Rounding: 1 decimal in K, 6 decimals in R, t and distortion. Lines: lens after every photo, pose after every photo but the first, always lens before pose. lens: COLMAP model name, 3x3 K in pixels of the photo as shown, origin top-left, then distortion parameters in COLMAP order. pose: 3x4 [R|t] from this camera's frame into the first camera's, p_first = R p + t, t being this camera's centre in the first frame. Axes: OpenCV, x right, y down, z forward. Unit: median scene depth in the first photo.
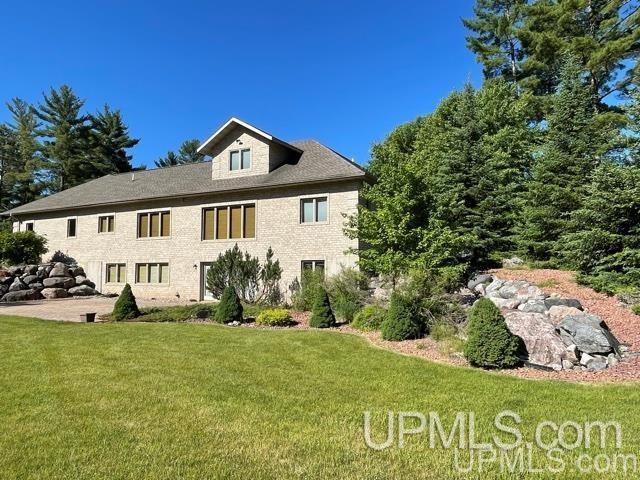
lens RADIAL K [[437.7, 0, 325.0], [0, 437.7, 239.7], [0, 0, 1]] dist [-0.009785, -0.010236]
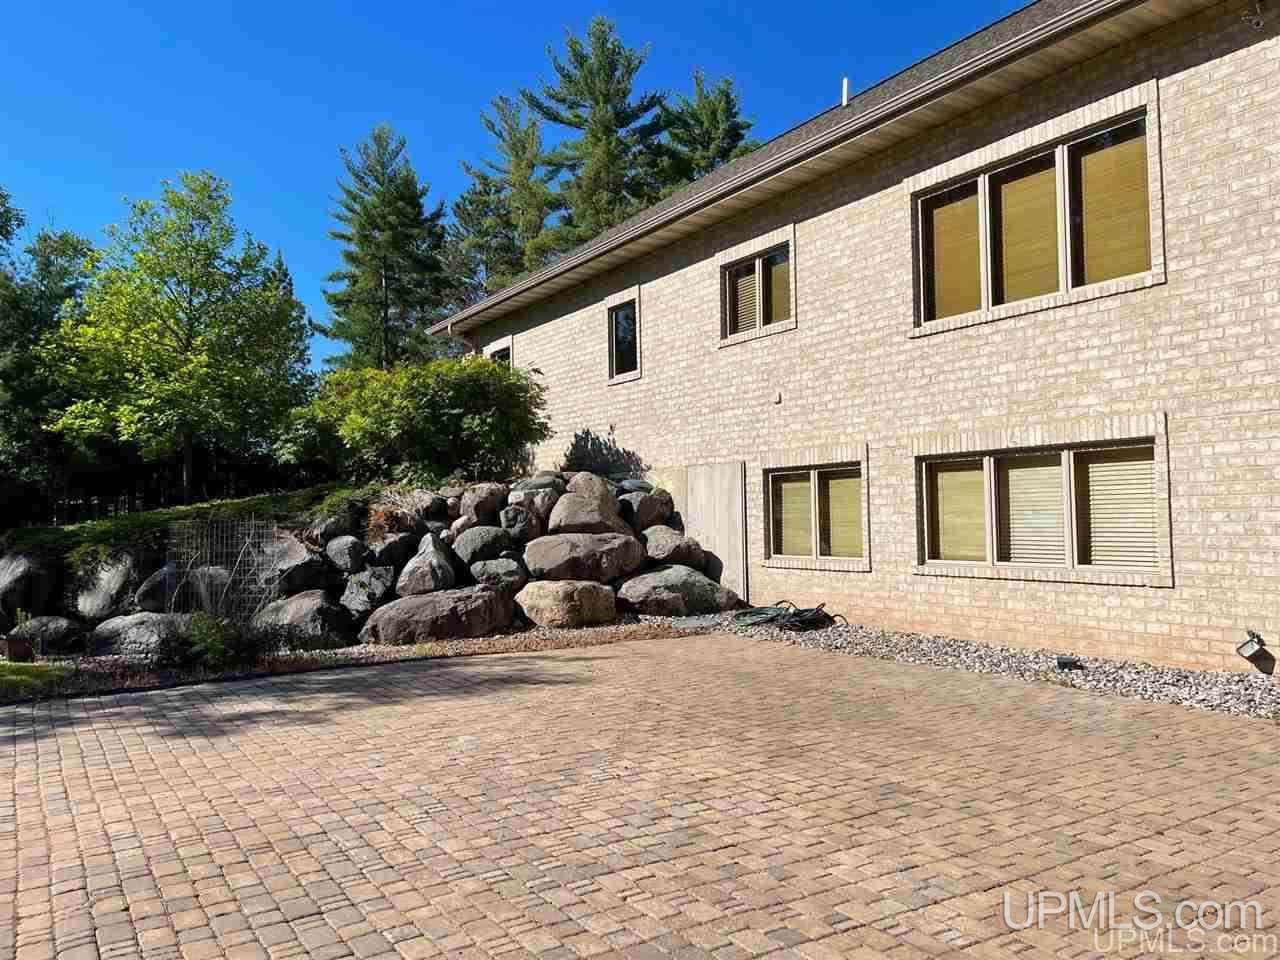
lens RADIAL K [[962.9, 0, 640.3], [0, 962.9, 477.3], [0, 0, 1]] dist [0.014453, -0.014002]
pose [[0.862758, -0.032891, -0.504547, -0.319532], [0.050518, 0.998496, 0.021293, 0.046584], [0.503088, -0.043859, 0.863122, 0.565508]]
